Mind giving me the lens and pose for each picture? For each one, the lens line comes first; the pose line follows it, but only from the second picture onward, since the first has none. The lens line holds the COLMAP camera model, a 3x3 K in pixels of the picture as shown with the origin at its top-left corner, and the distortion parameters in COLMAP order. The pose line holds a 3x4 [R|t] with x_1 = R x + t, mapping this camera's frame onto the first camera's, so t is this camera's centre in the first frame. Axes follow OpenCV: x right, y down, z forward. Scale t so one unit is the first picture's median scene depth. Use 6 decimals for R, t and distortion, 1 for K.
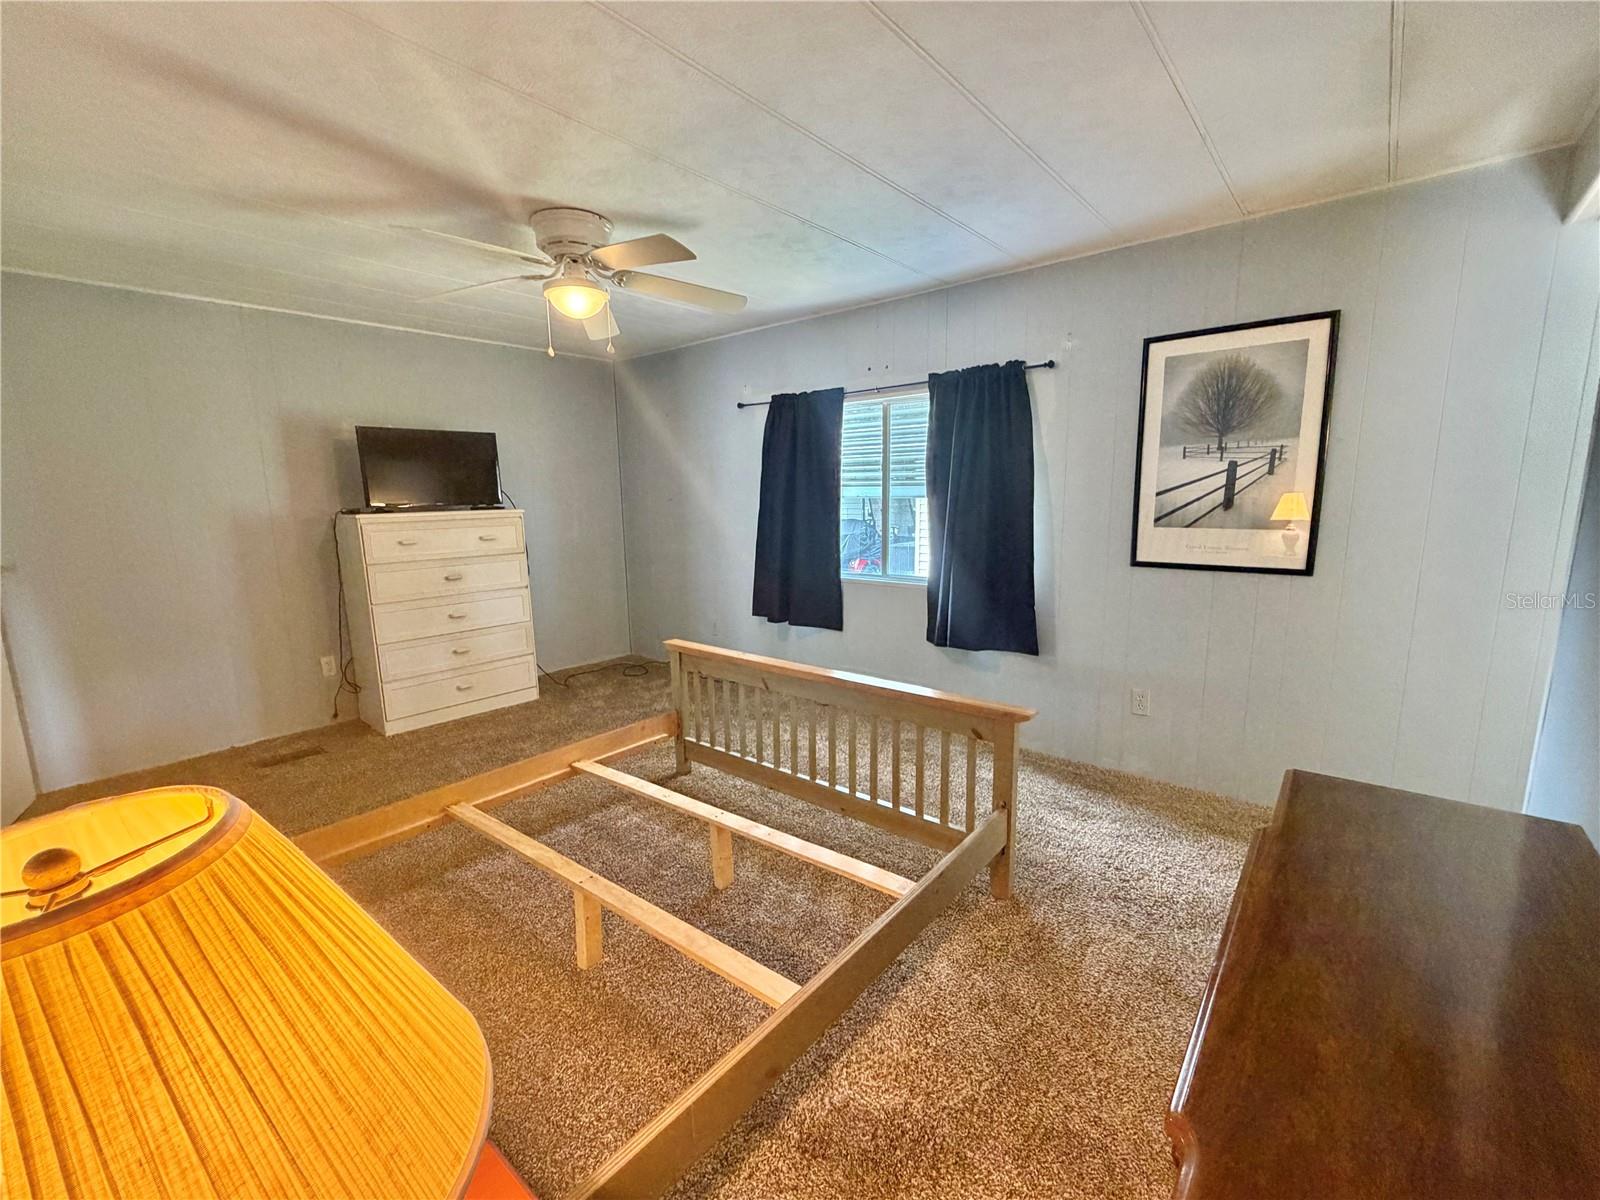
lens RADIAL K [[671.3, 0, 803.5], [0, 671.3, 601.0], [0, 0, 1]] dist [0.000091, -0.000091]
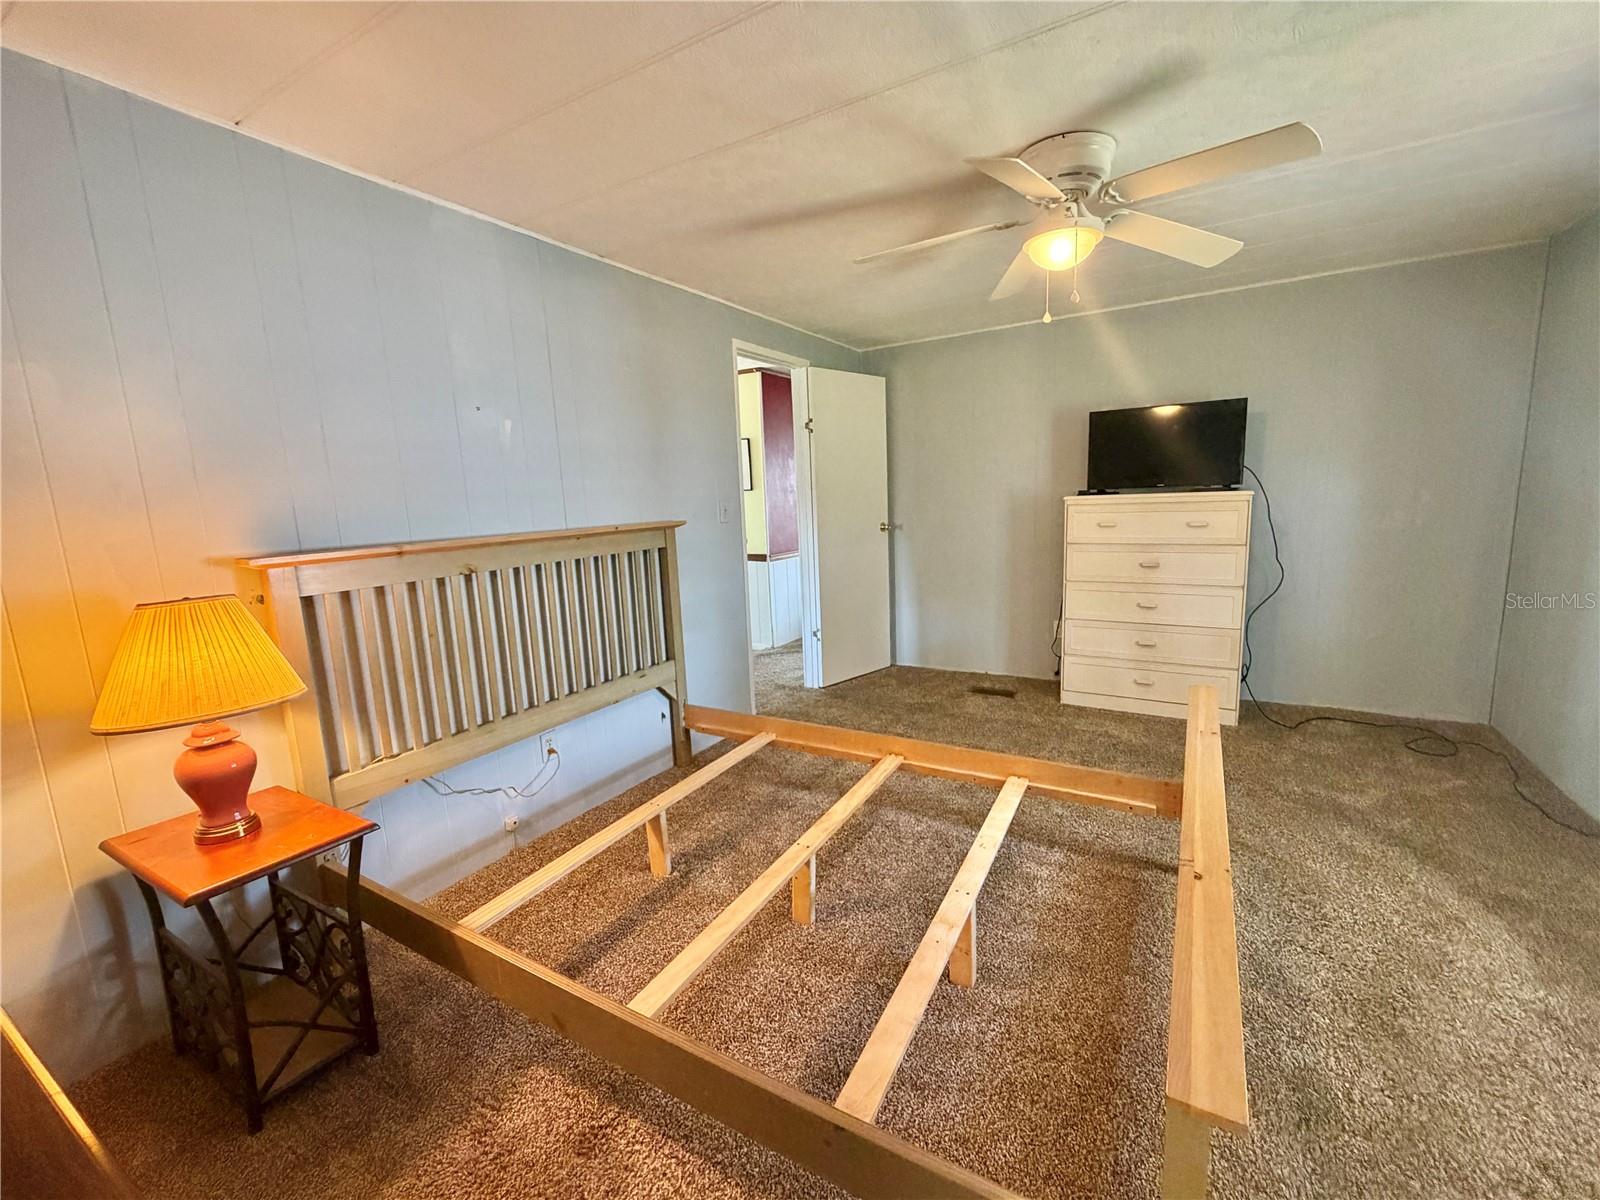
lens RADIAL K [[671.3, 0, 803.5], [0, 671.3, 601.0], [0, 0, 1]] dist [0.000091, -0.000091]
pose [[0.152917, 0.165415, -0.974297, 0.327625], [-0.122739, 0.981437, 0.147363, -0.065289], [0.980587, 0.097050, 0.170381, 0.380373]]
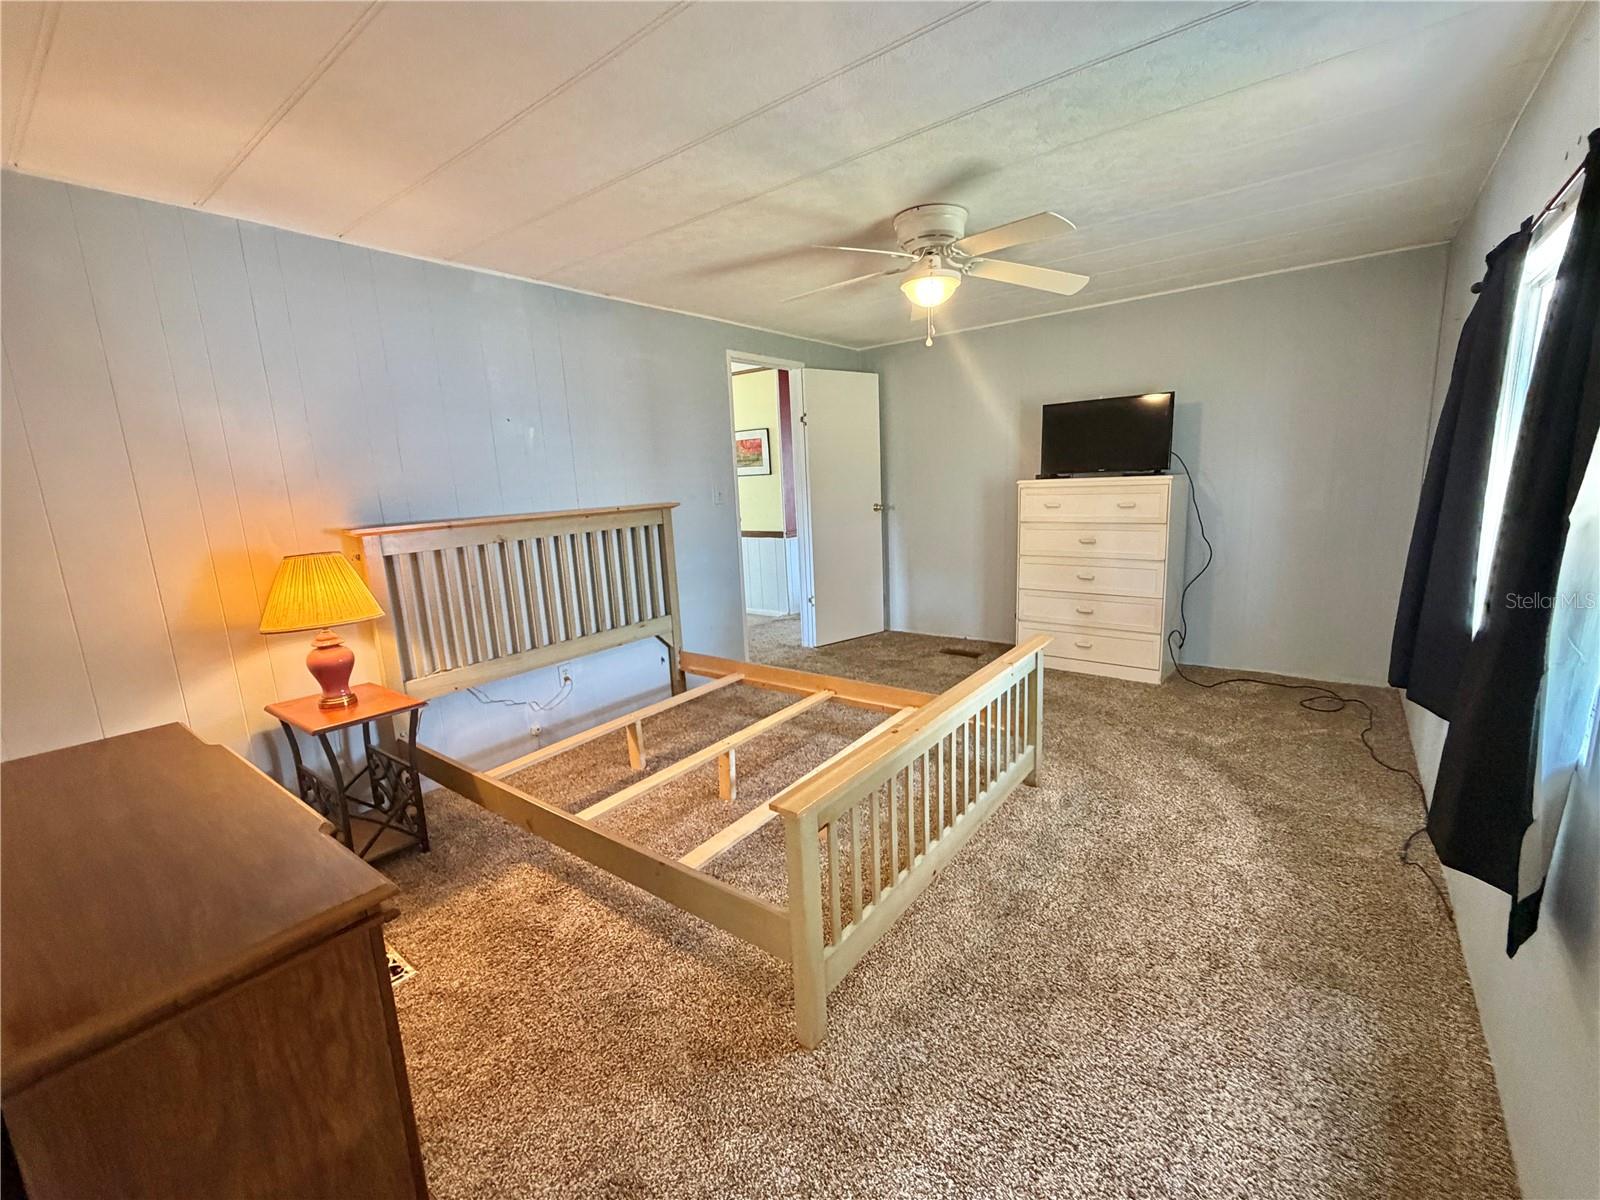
lens RADIAL K [[671.3, 0, 803.5], [0, 671.3, 601.0], [0, 0, 1]] dist [0.000091, -0.000091]
pose [[0.035356, 0.196487, -0.979869, 0.524606], [-0.117134, 0.974539, 0.191191, -0.094396], [0.992487, 0.108016, 0.057471, 0.514420]]
